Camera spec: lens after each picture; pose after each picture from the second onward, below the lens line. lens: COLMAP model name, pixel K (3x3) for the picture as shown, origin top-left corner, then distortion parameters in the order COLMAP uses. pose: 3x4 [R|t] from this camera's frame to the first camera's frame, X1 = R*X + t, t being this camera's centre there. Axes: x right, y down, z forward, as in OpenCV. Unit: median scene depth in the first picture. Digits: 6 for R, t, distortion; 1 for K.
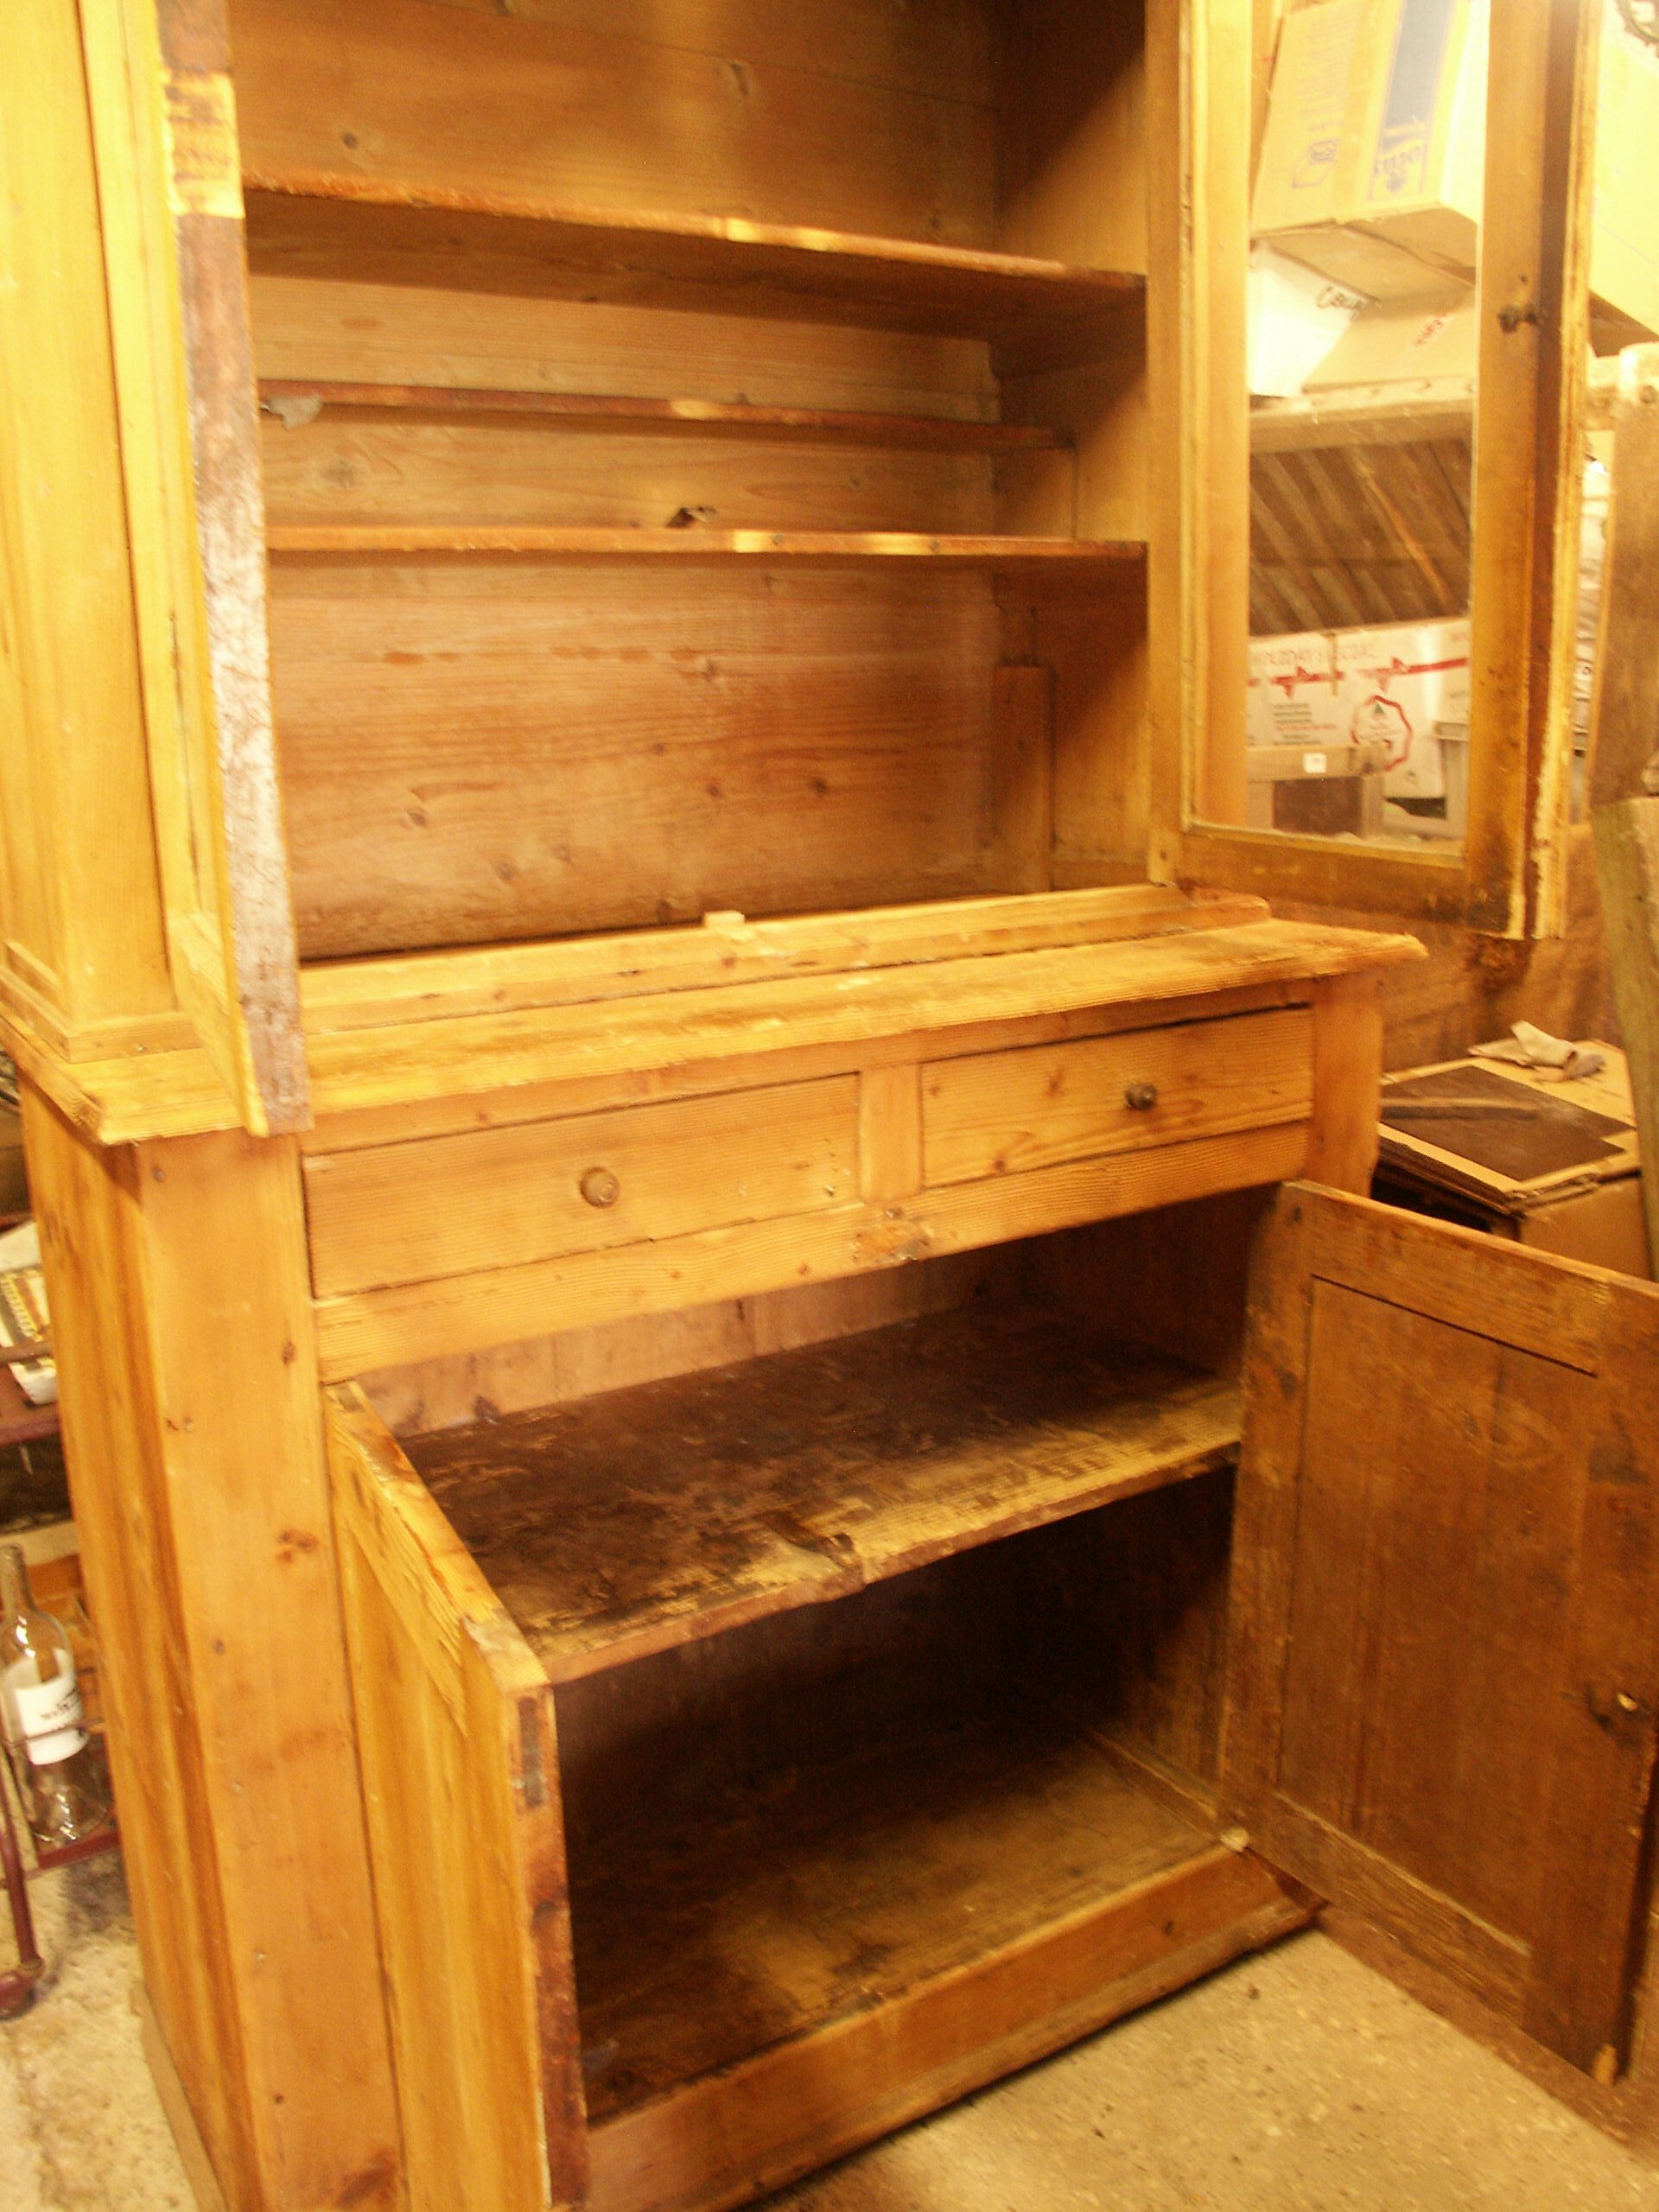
lens RADIAL K [[1876.7, 0, 826.4], [0, 1876.7, 1098.9], [0, 0, 1]] dist [-0.165324, 0.125310]
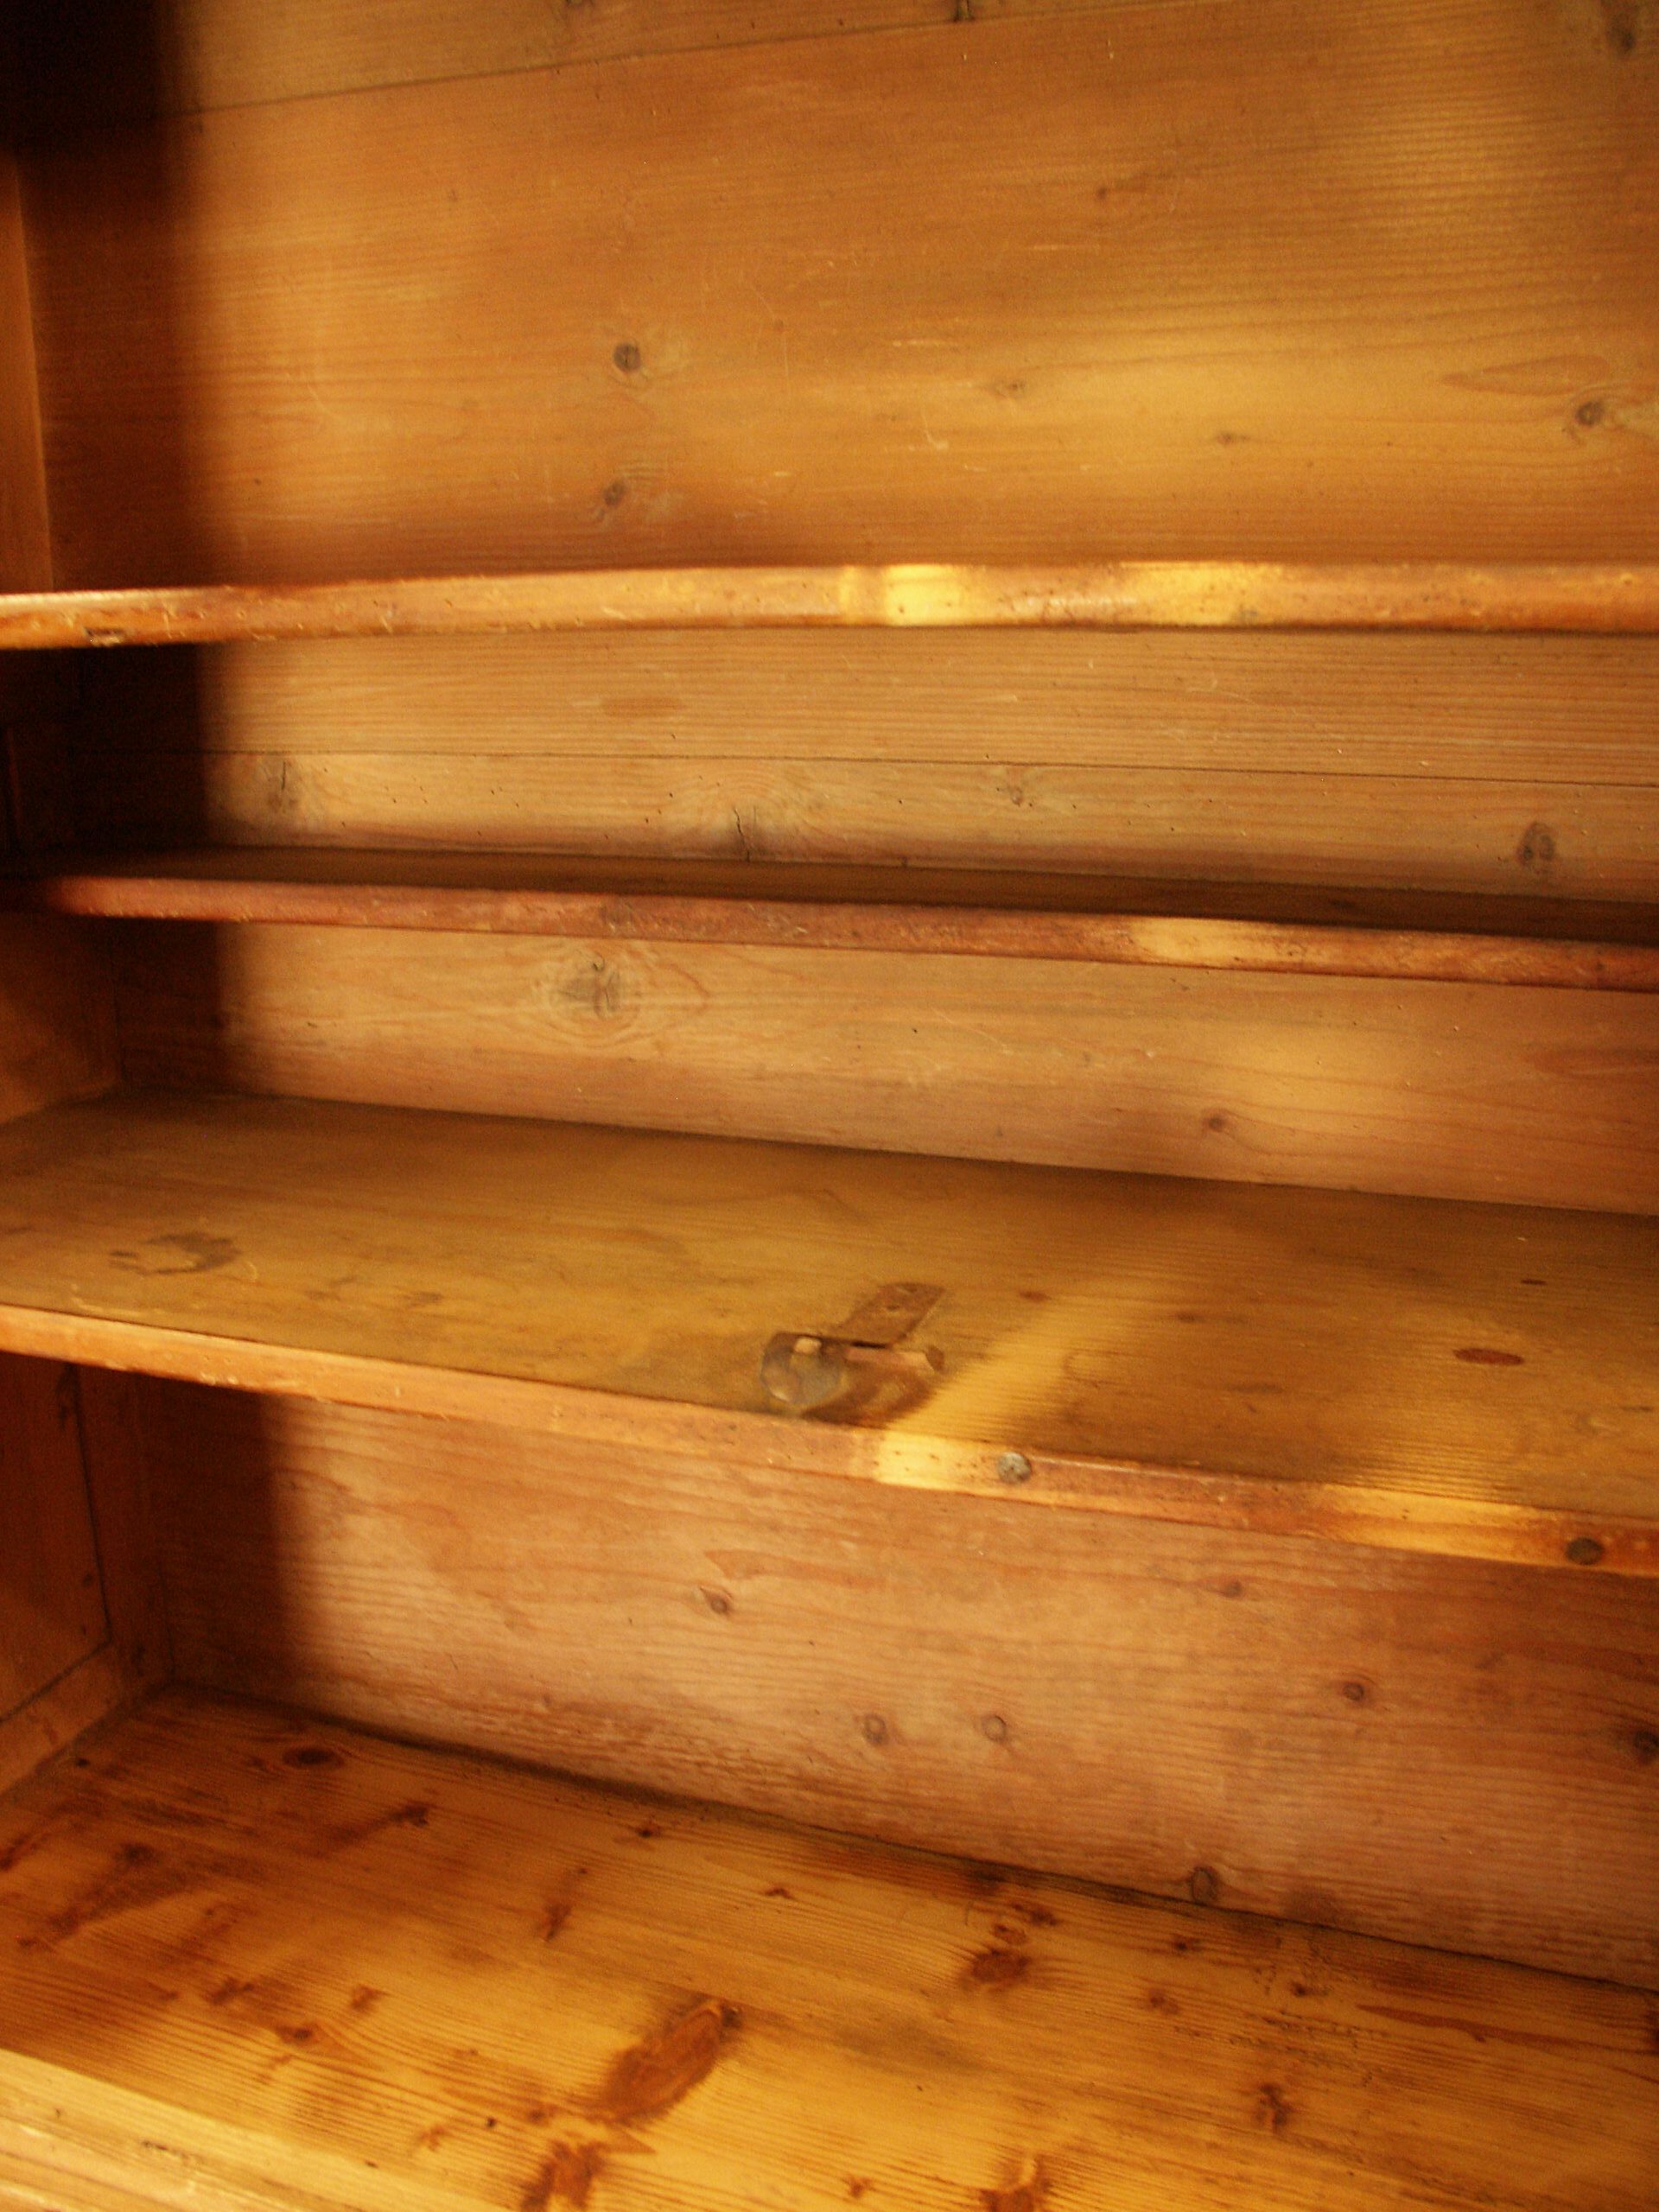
lens RADIAL K [[1876.7, 0, 828.9], [0, 1876.7, 1107.0], [0, 0, 1]] dist [-0.165324, 0.125310]
pose [[0.620732, 0.205542, -0.756600, 0.181828], [-0.186595, 0.976024, 0.112065, -0.360313], [0.761494, 0.071615, 0.644203, 0.664326]]
